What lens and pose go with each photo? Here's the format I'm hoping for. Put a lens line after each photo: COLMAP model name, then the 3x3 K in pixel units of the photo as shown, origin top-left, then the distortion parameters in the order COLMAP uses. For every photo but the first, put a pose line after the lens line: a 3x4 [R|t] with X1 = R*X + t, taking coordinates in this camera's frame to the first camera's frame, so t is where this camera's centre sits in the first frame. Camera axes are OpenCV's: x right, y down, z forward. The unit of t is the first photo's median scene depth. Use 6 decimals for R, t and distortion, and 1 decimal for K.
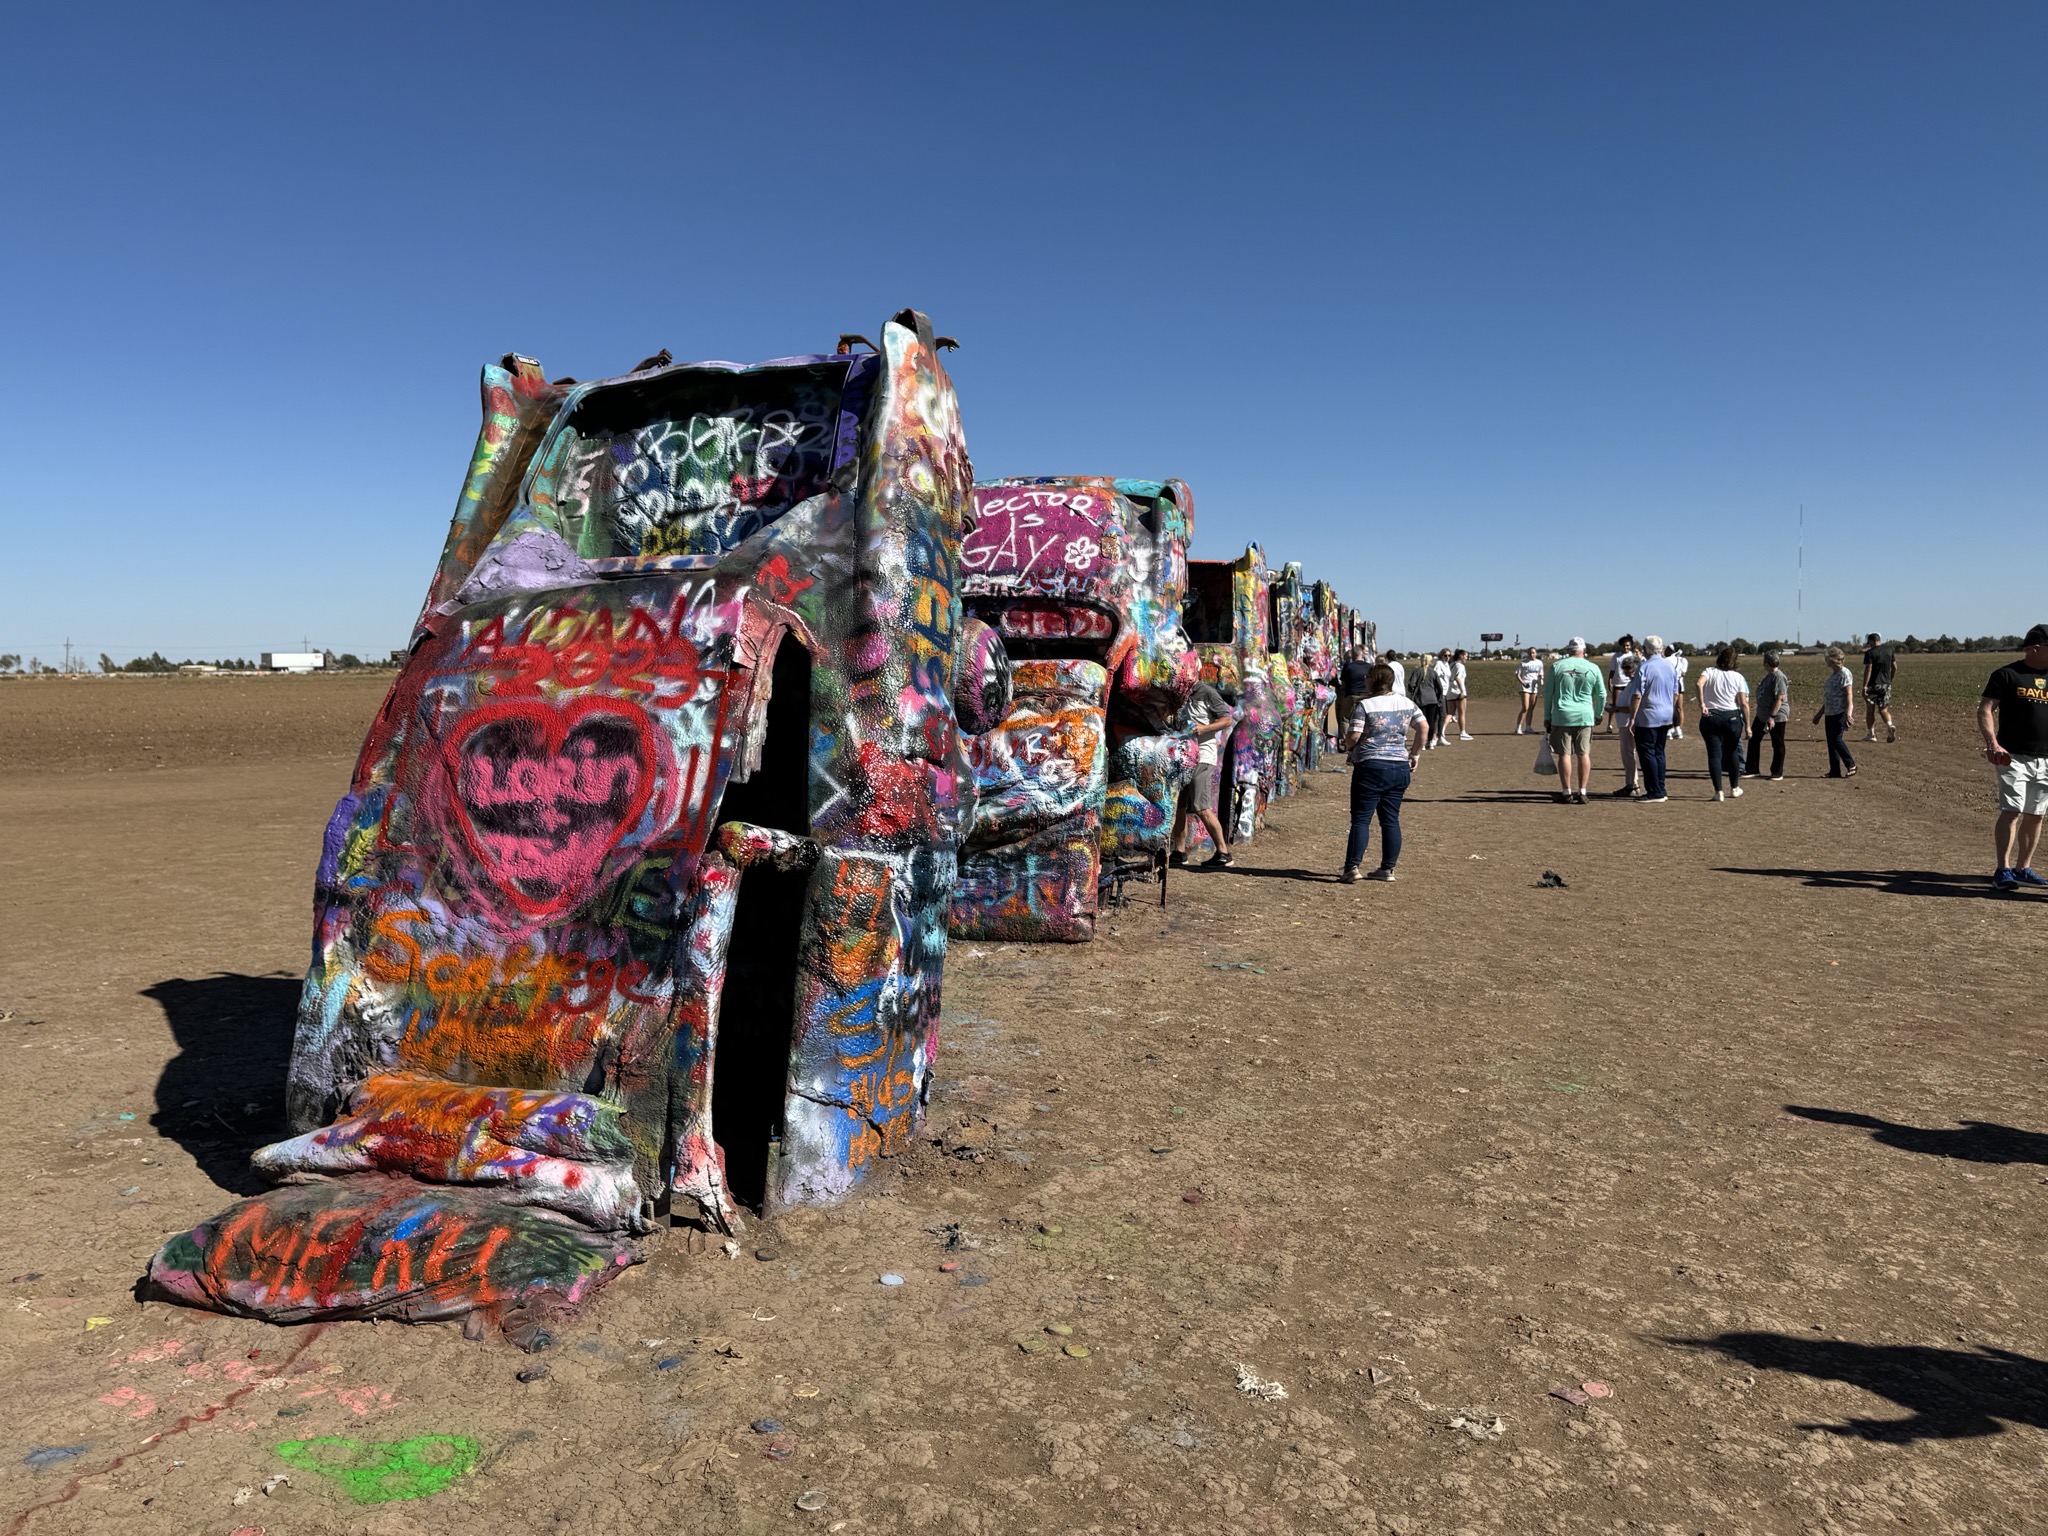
lens RADIAL K [[1620.8, 0, 1024.1], [0, 1620.8, 786.5], [0, 0, 1]] dist [0.078152, -0.110274]
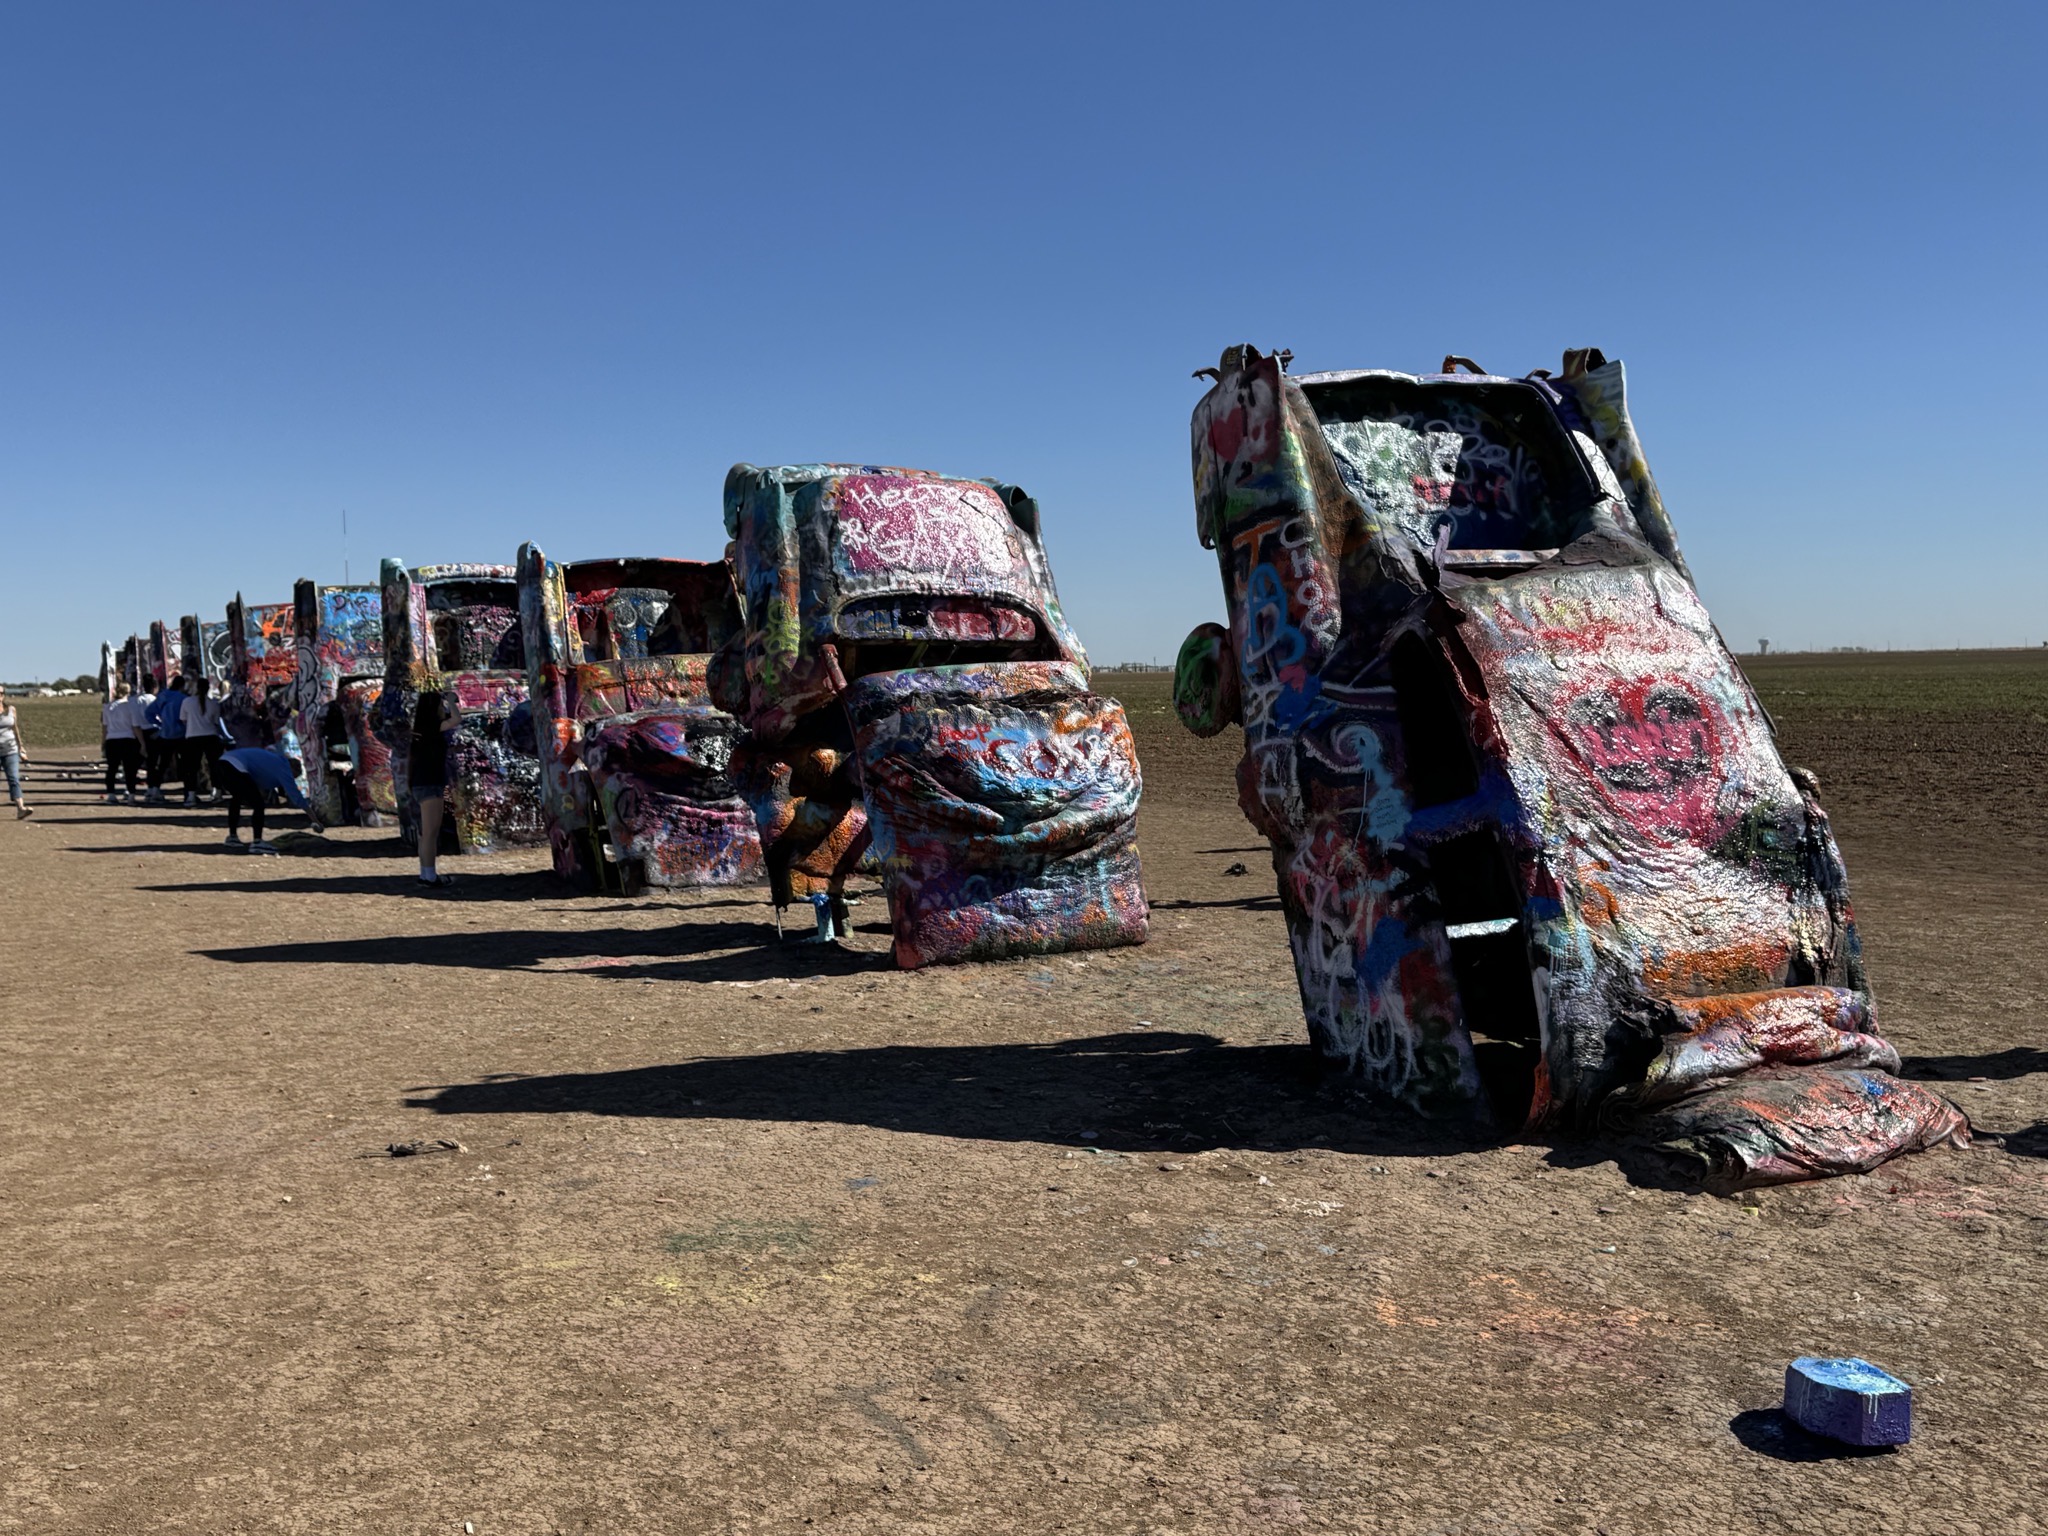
lens RADIAL K [[2073.1, 0, 1024.0], [0, 2073.1, 768.0], [0, 0, 1]] dist [0.192661, -0.428808]
pose [[0.733078, -0.034607, 0.679263, -1.331641], [0.063876, 0.997794, -0.018101, 0.010694], [-0.677138, 0.056658, 0.733671, 0.168124]]
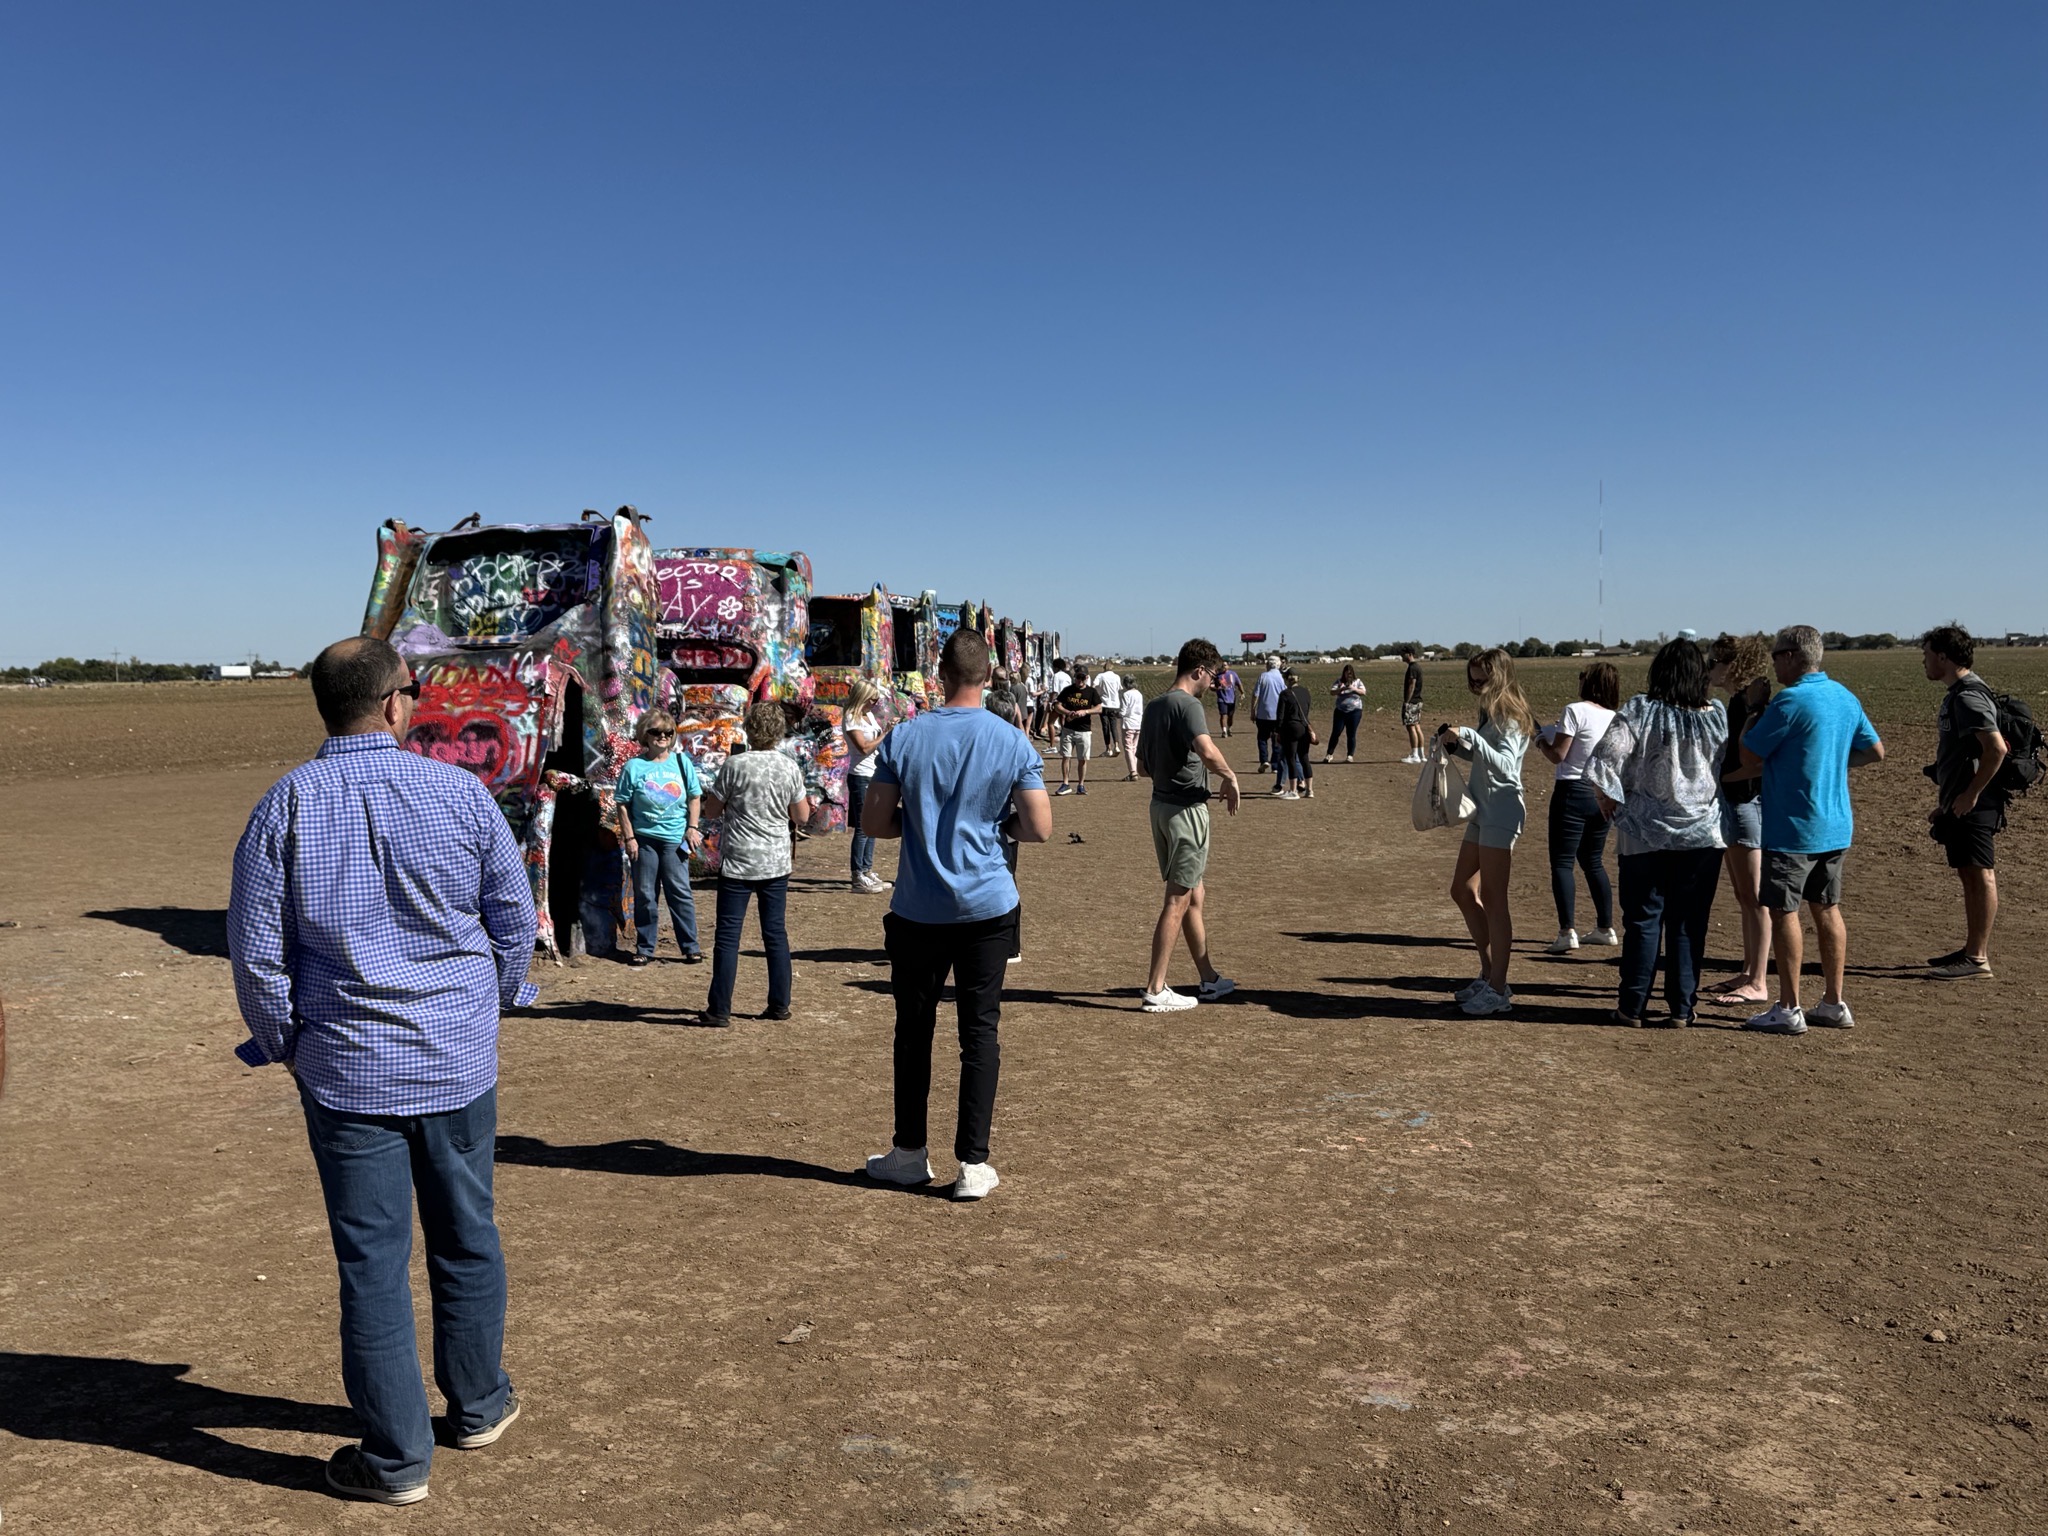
lens RADIAL K [[2073.1, 0, 1024.0], [0, 2073.1, 768.0], [0, 0, 1]] dist [0.192661, -0.428808]
pose [[0.986884, -0.016537, 0.160583, -0.008463], [0.021192, 0.999402, -0.027322, 0.082927], [-0.160036, 0.030367, 0.986644, -1.374126]]
